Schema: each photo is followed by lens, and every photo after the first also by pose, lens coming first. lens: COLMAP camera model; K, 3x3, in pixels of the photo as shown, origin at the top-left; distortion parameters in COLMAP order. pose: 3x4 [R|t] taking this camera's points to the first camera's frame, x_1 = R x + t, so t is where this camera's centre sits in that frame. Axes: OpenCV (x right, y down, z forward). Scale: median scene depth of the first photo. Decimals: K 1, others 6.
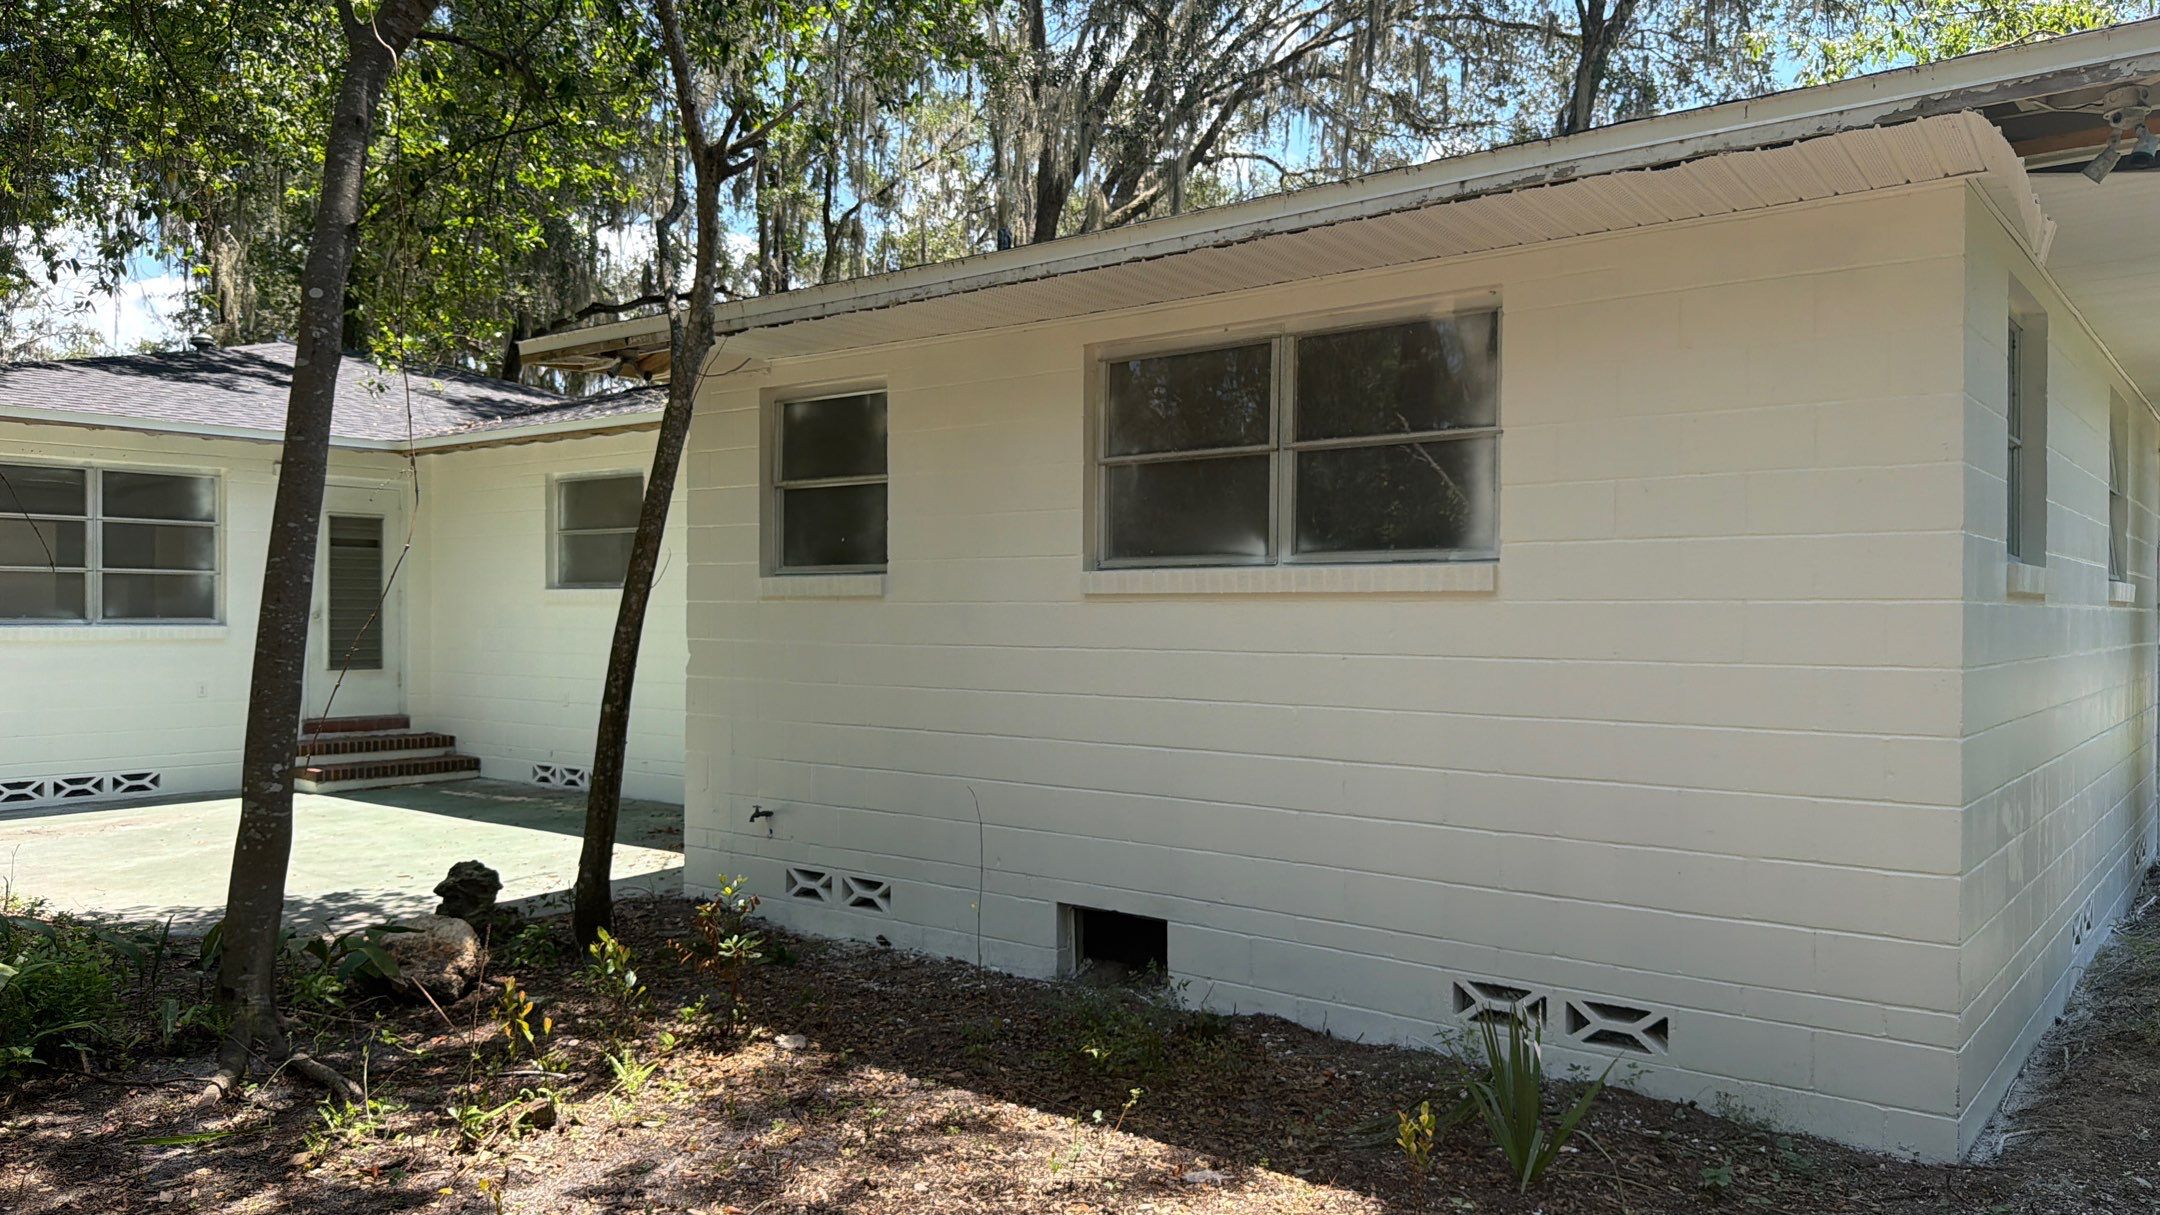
lens RADIAL K [[1530.9, 0, 1091.2], [0, 1530.9, 598.4], [0, 0, 1]] dist [0.115543, -0.151808]
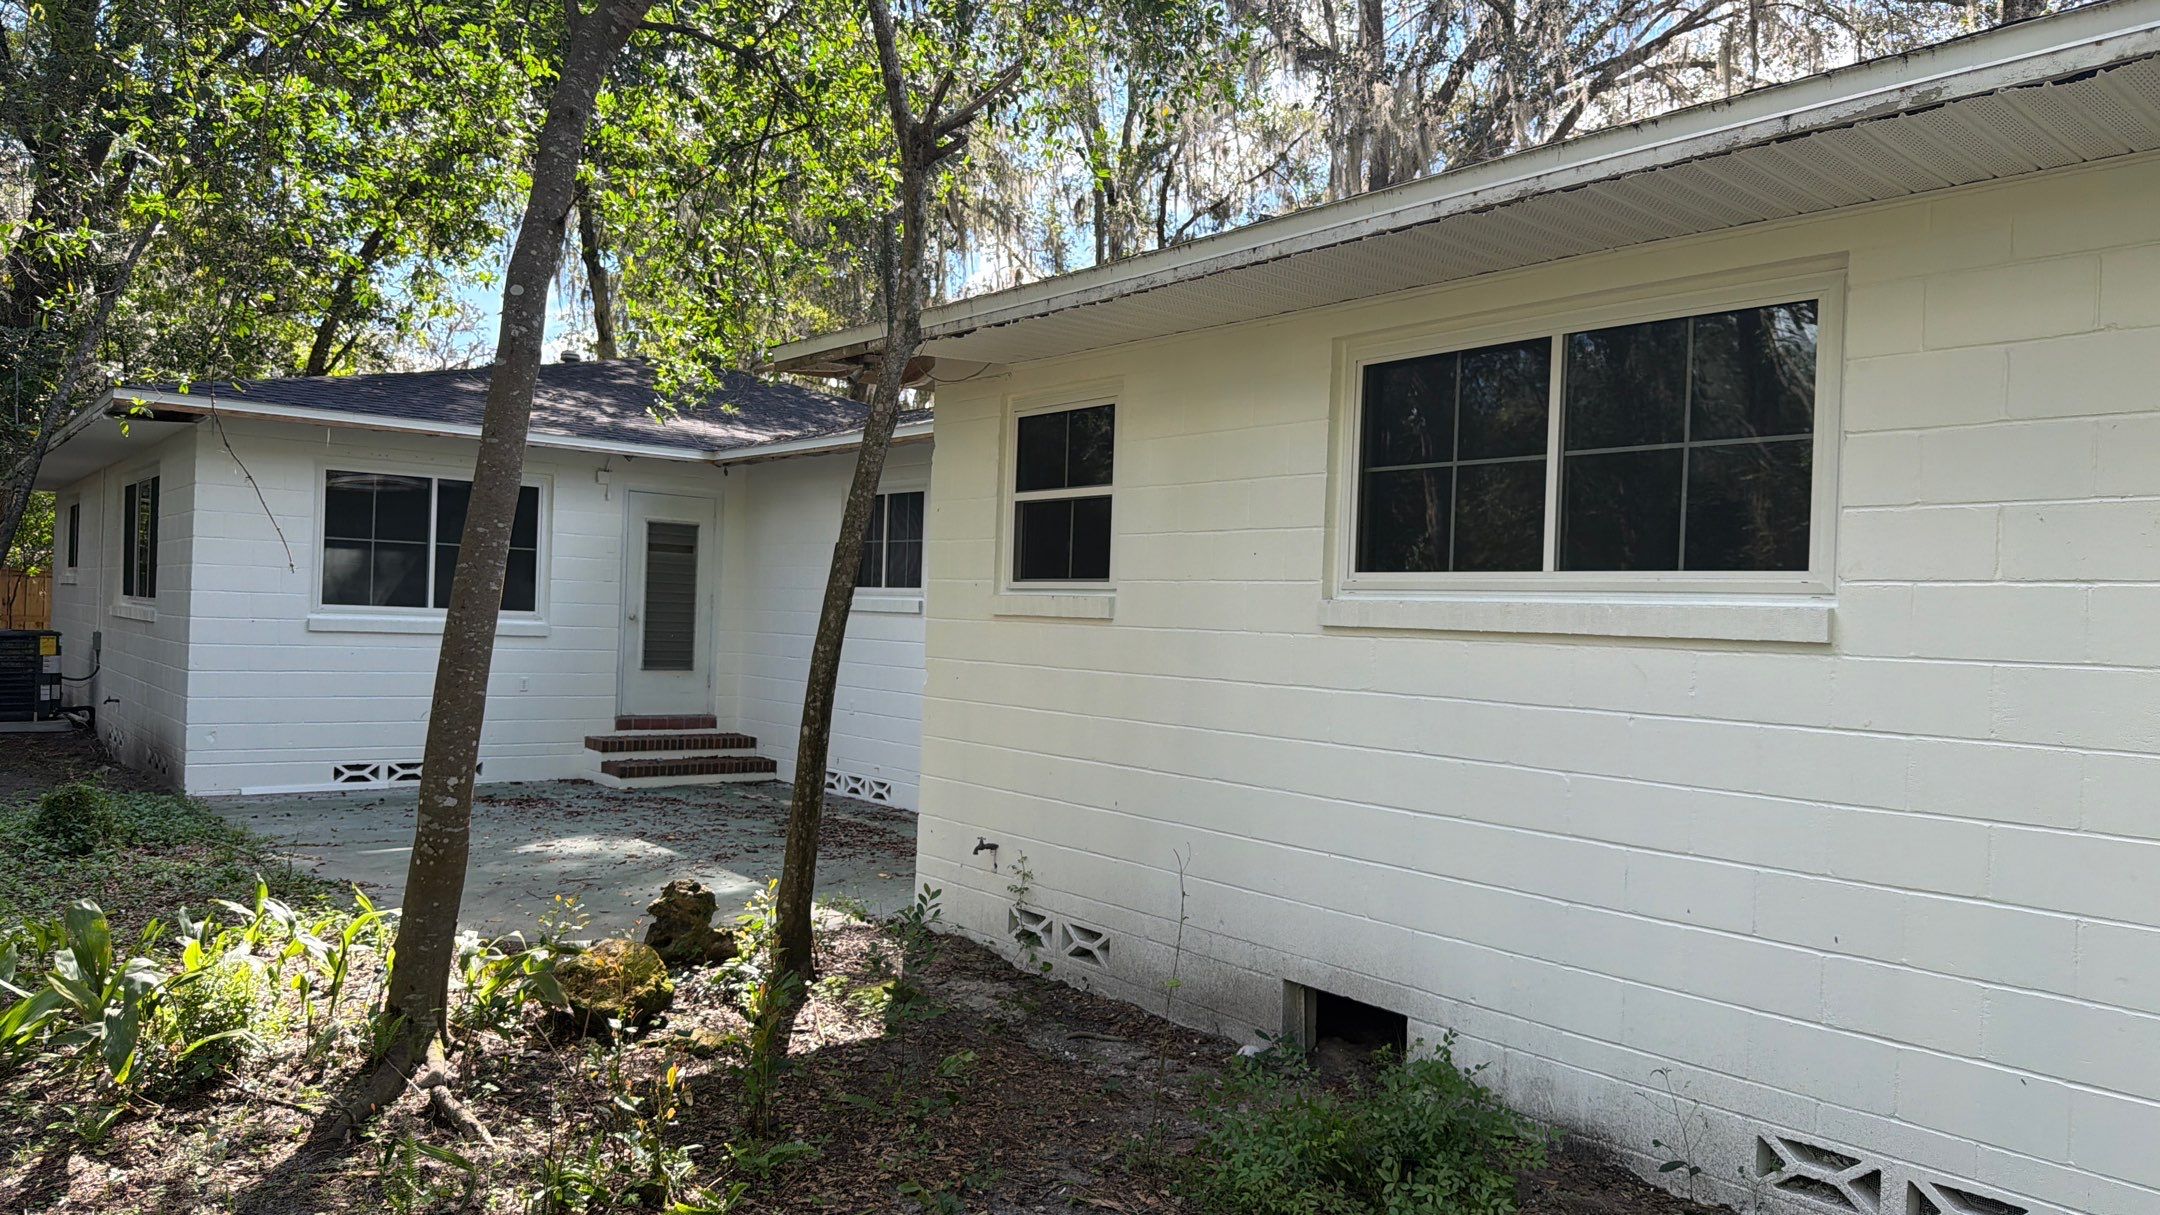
lens RADIAL K [[1530.9, 0, 1091.2], [0, 1530.9, 598.4], [0, 0, 1]] dist [0.115543, -0.151808]
pose [[0.976043, 0.029470, -0.215573, 0.053457], [-0.031636, 0.999478, -0.006602, -0.008307], [0.215266, 0.013264, 0.976465, 0.116465]]
